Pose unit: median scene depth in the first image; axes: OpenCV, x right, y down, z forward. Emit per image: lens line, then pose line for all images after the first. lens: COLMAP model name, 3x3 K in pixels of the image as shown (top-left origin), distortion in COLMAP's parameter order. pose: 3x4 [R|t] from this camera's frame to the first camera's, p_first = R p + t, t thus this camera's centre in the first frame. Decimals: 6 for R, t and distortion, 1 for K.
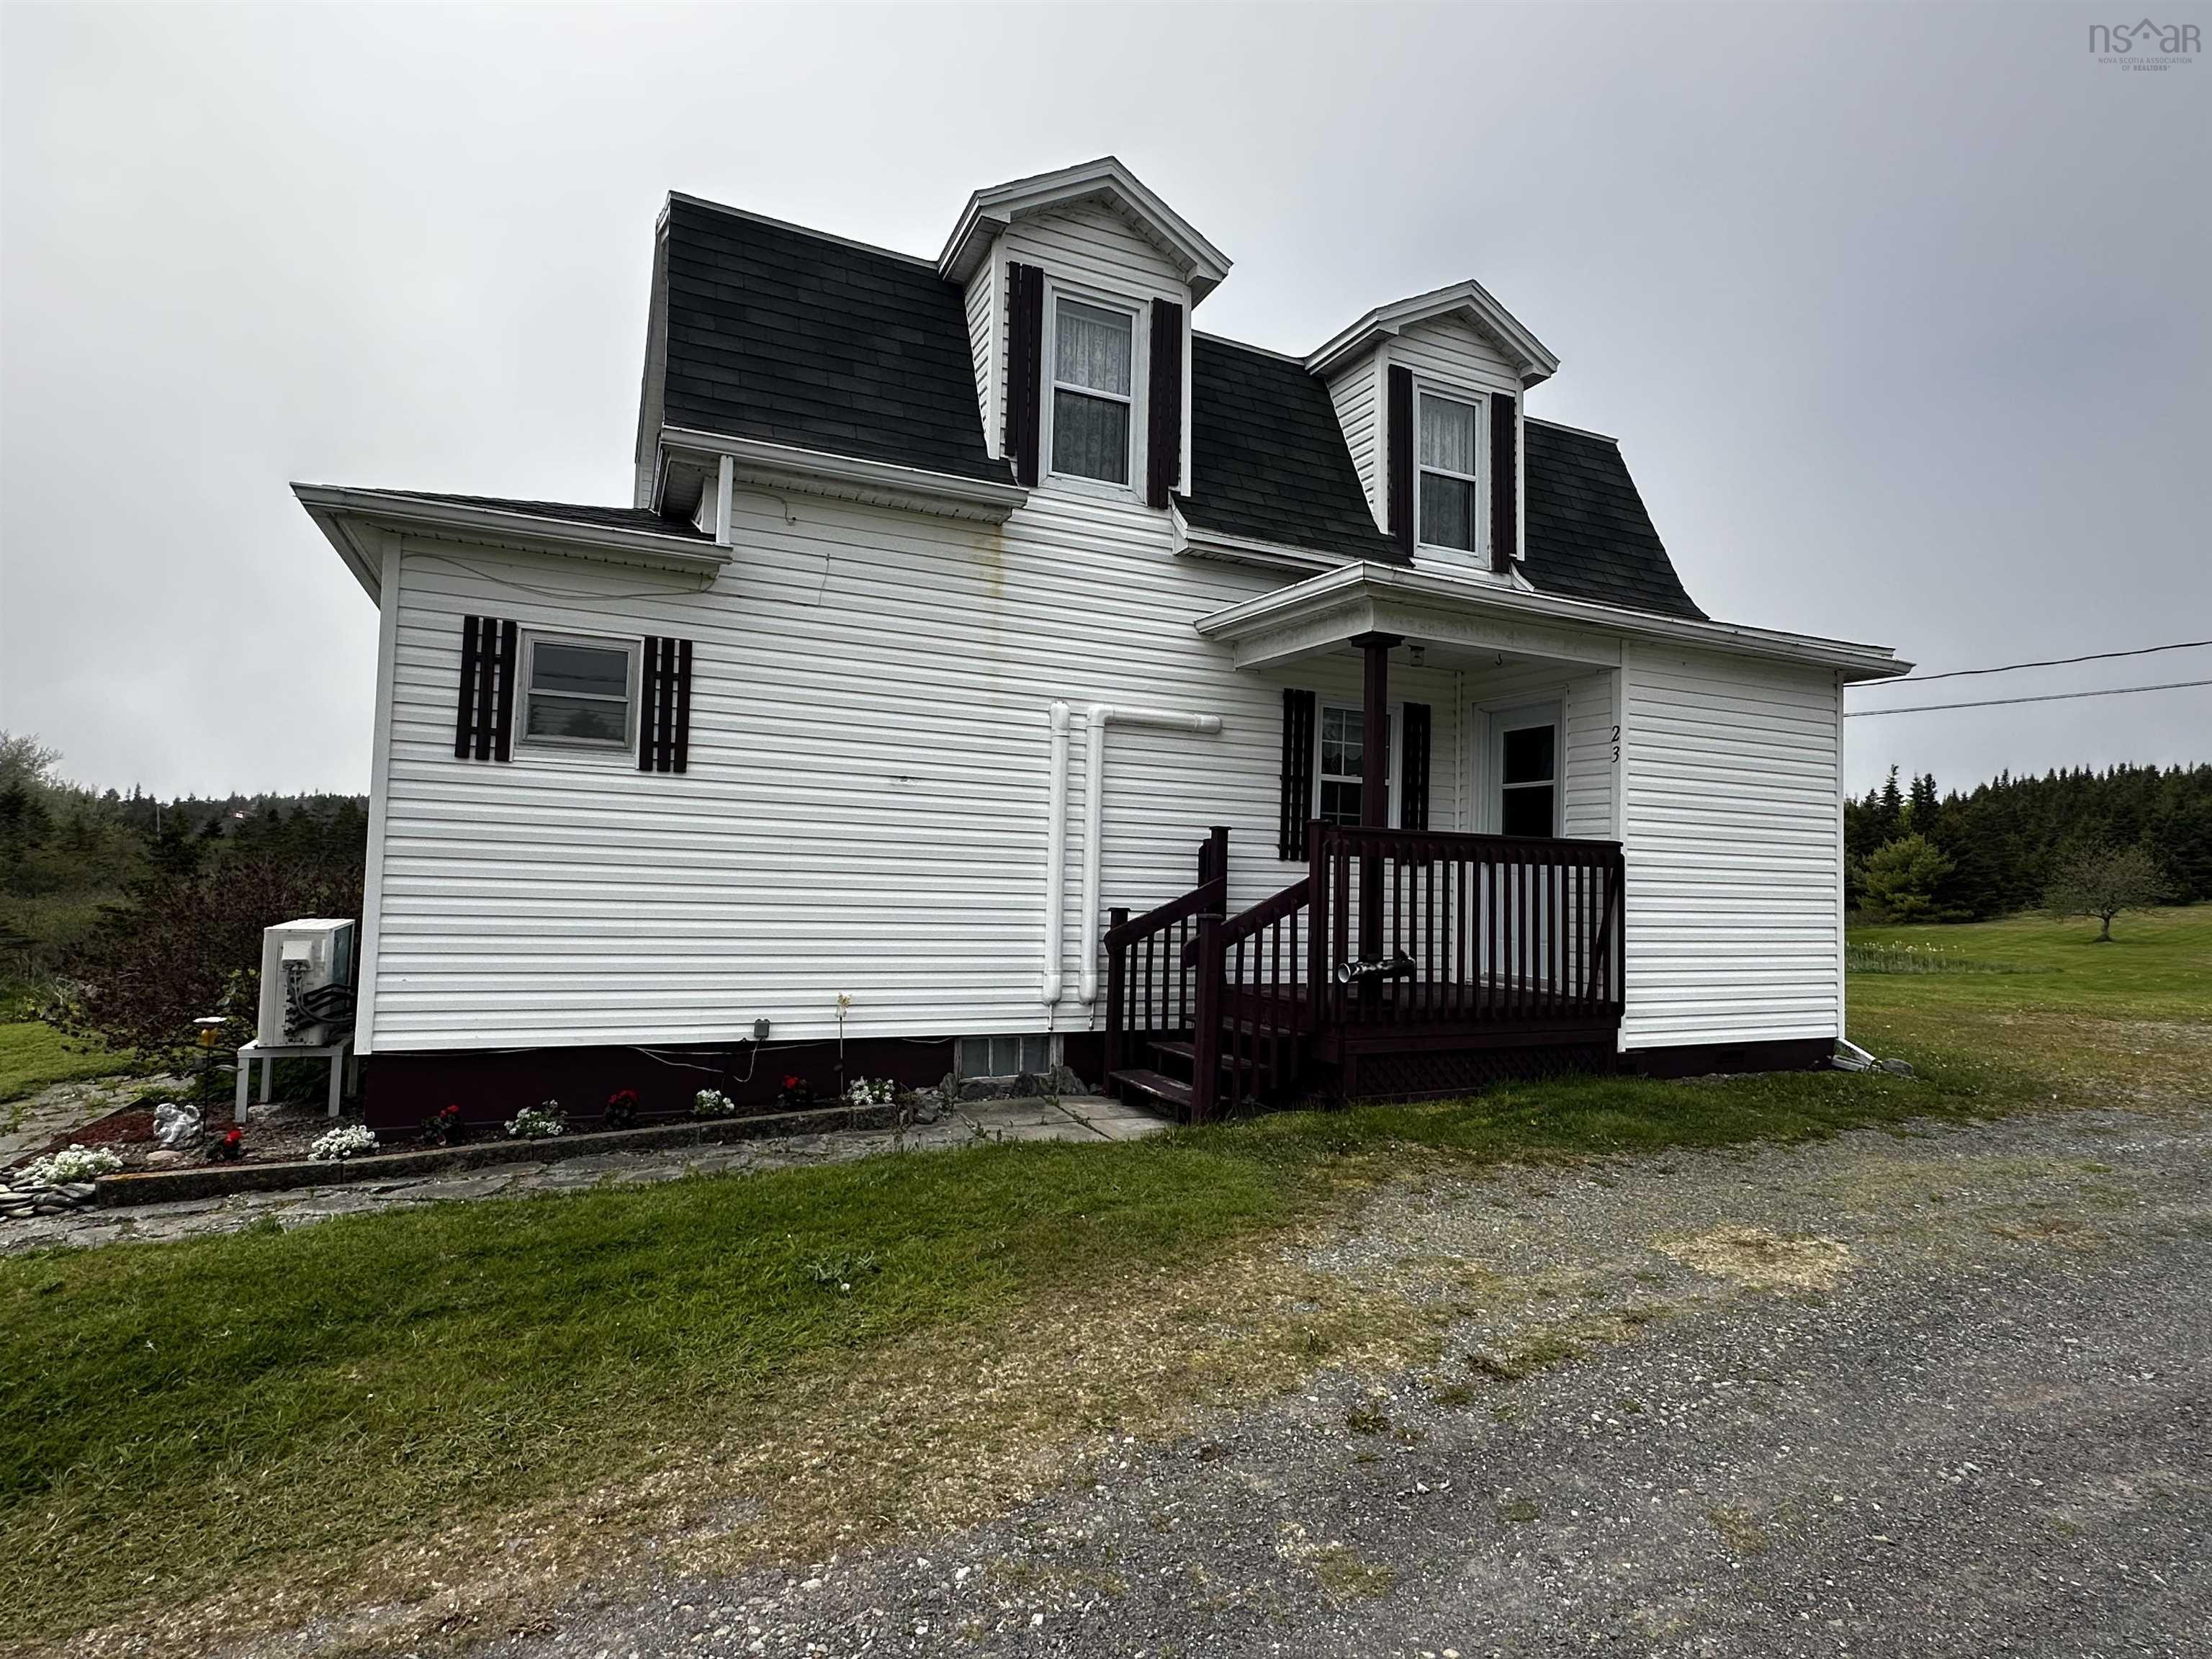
lens RADIAL K [[1133.4, 0, 1106.0], [0, 1133.4, 829.5], [0, 0, 1]] dist [-0.012348, -0.000638]
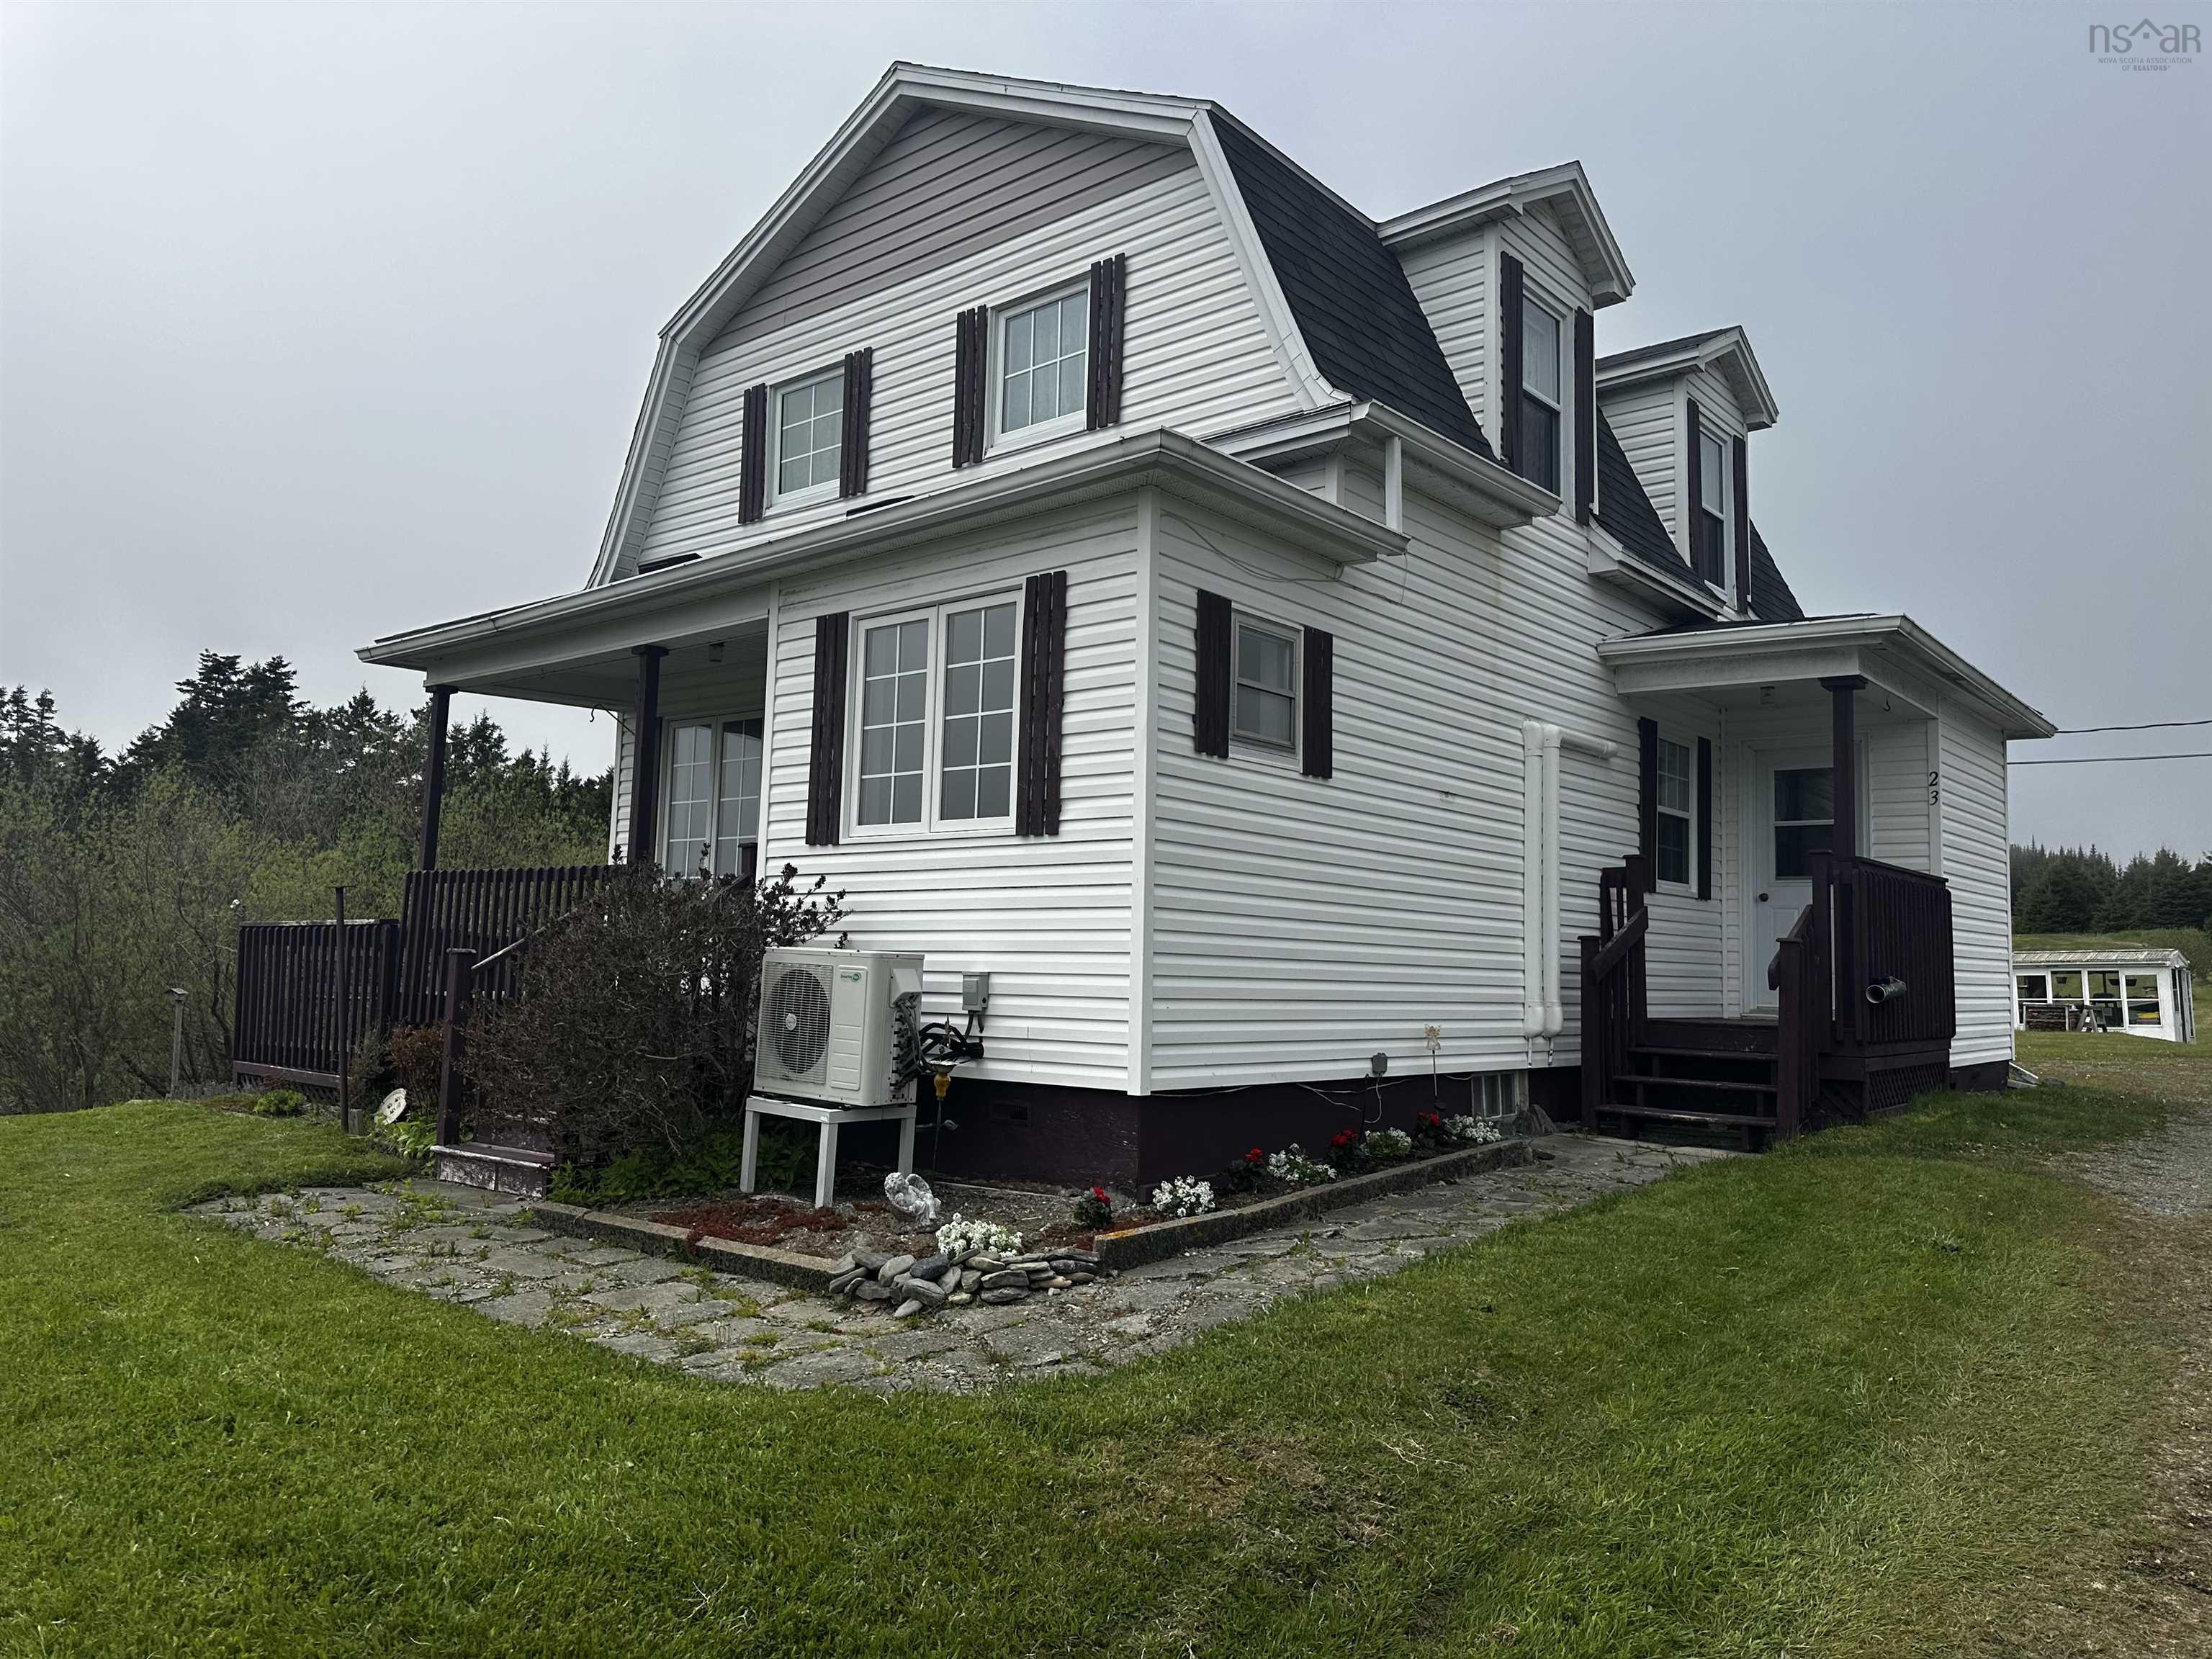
lens RADIAL K [[1572.4, 0, 1106.0], [0, 1572.4, 829.5], [0, 0, 1]] dist [0.022348, -0.001655]
pose [[0.909977, 0.032000, 0.413423, -0.903584], [-0.020225, 0.999256, -0.032830, 0.029730], [-0.414166, 0.021513, 0.909947, -0.055798]]
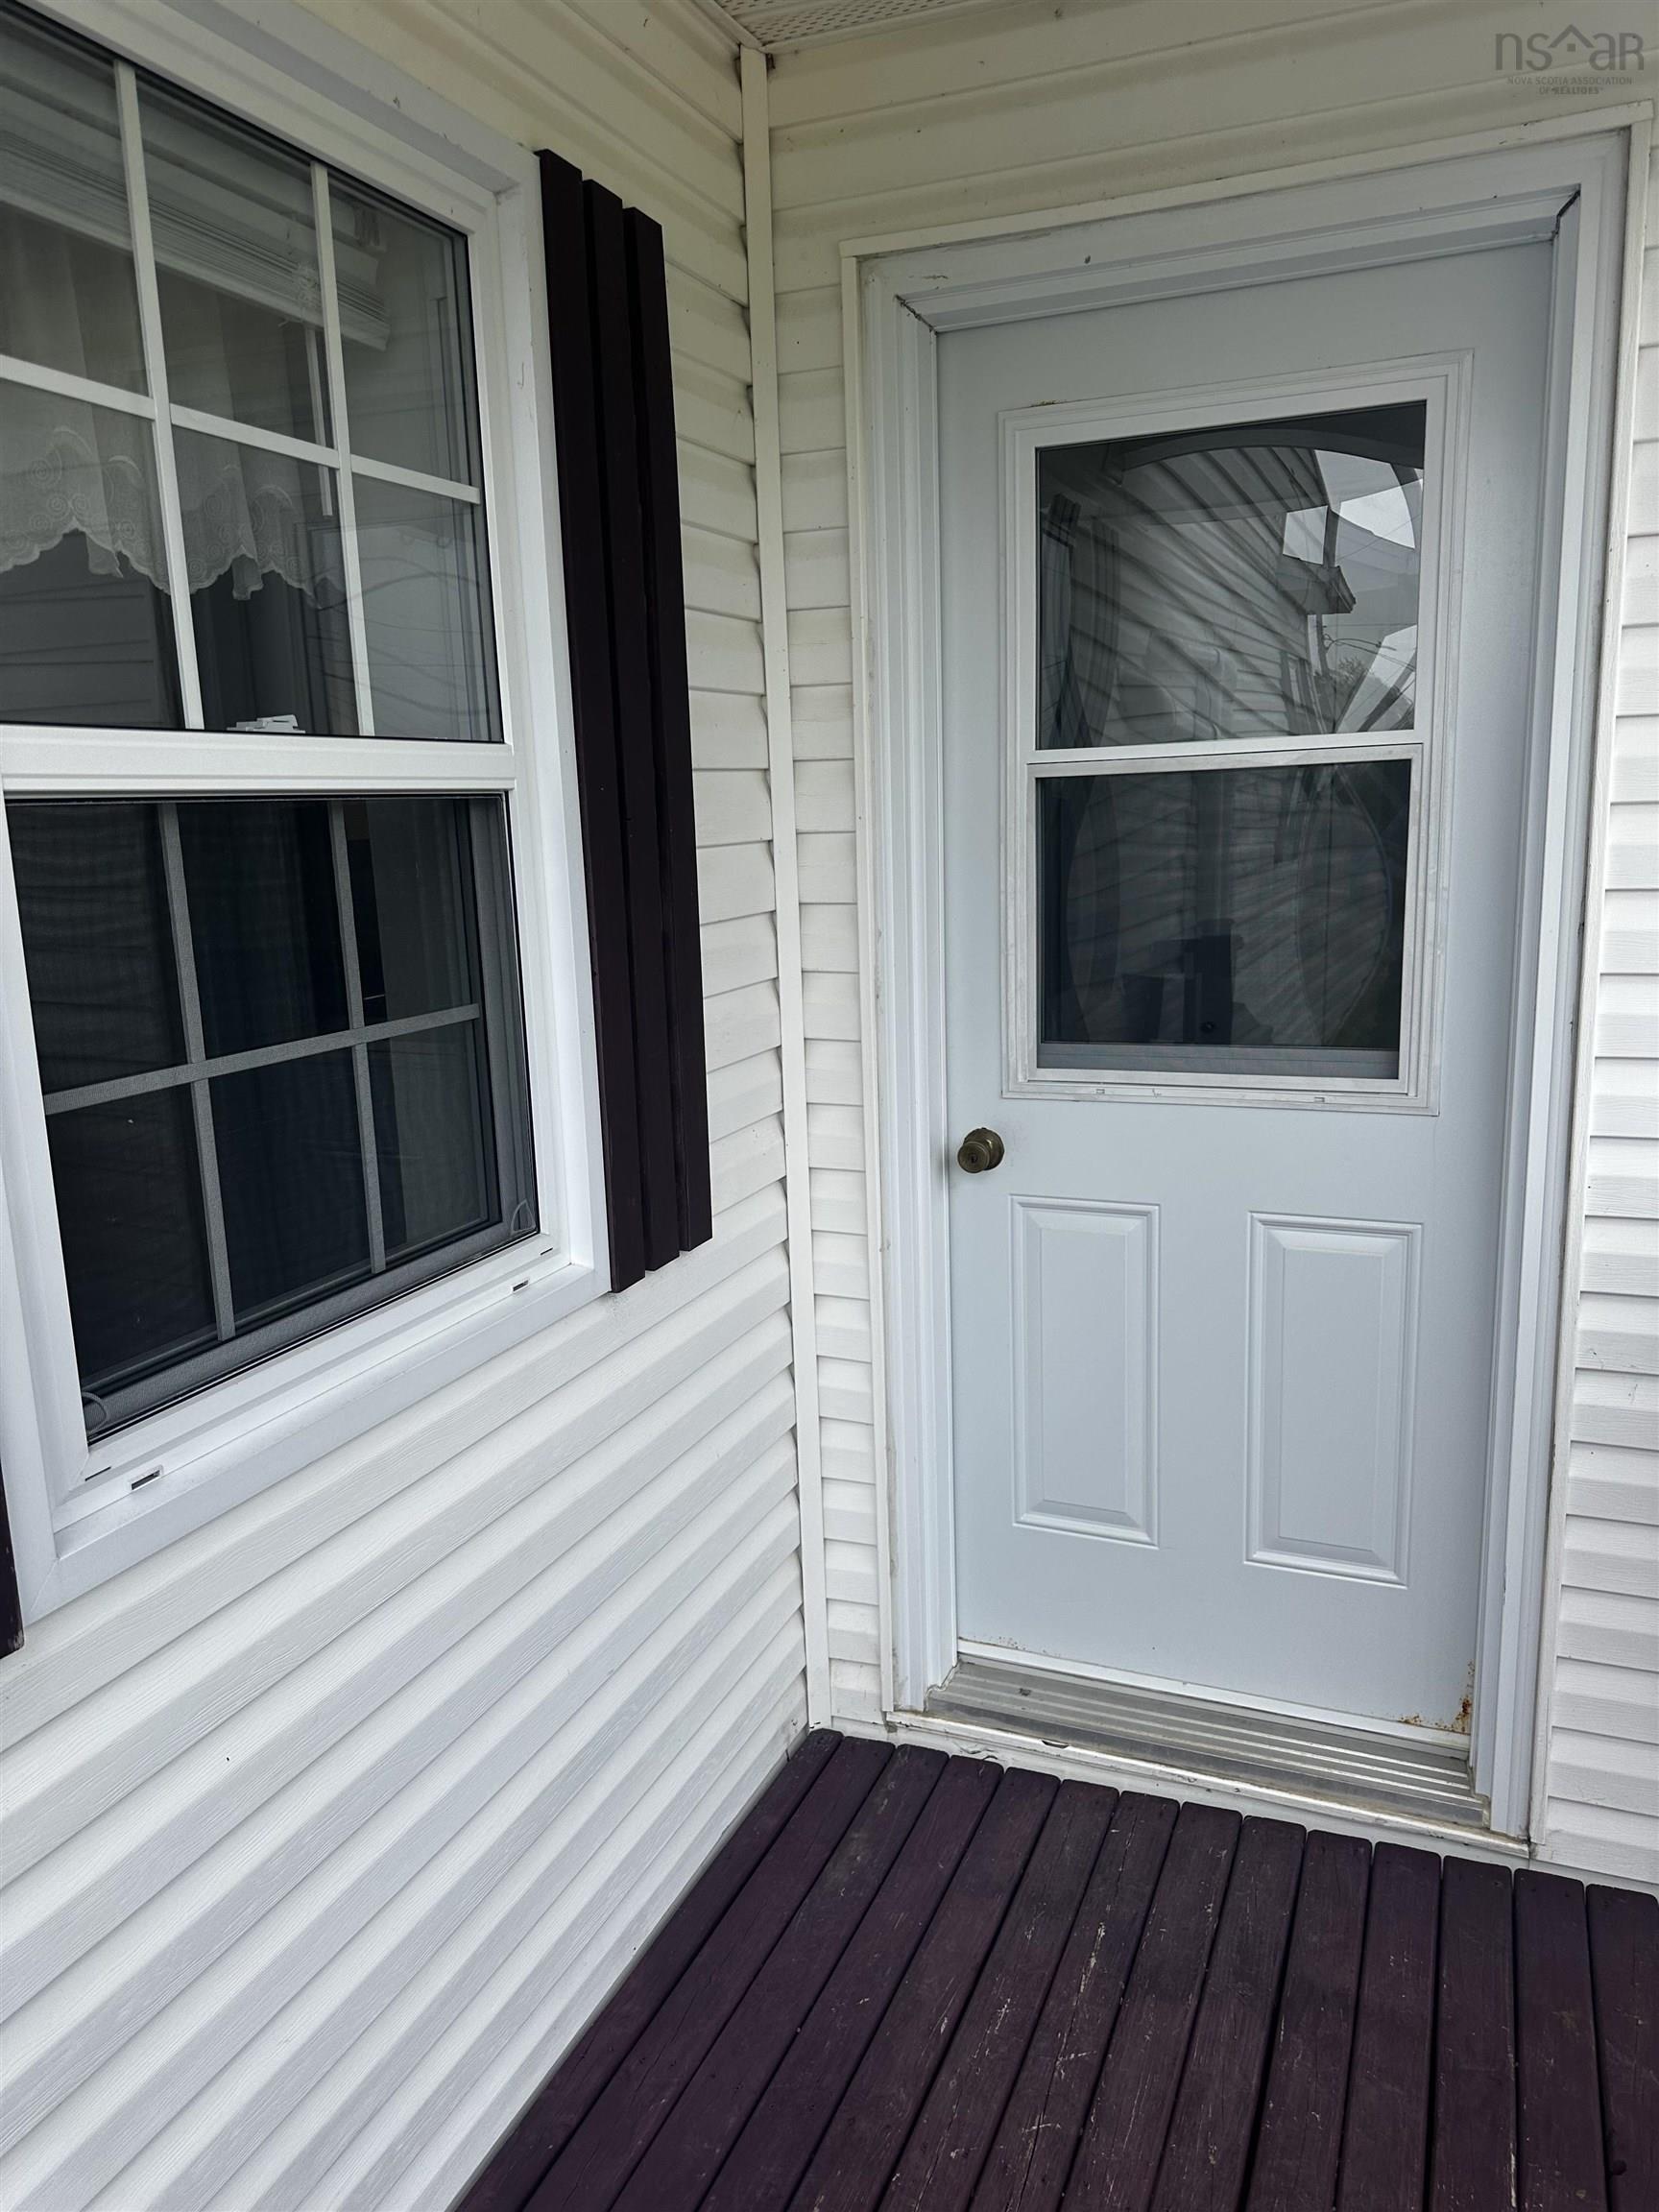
lens RADIAL K [[1572.4, 0, 829.5], [0, 1572.4, 1106.0], [0, 0, 1]] dist [0.022348, -0.001655]
pose [[0.730359, -0.185984, 0.657256, 0.164705], [0.027447, 0.969432, 0.243821, -0.053855], [-0.682512, -0.160037, 0.713138, 0.946621]]
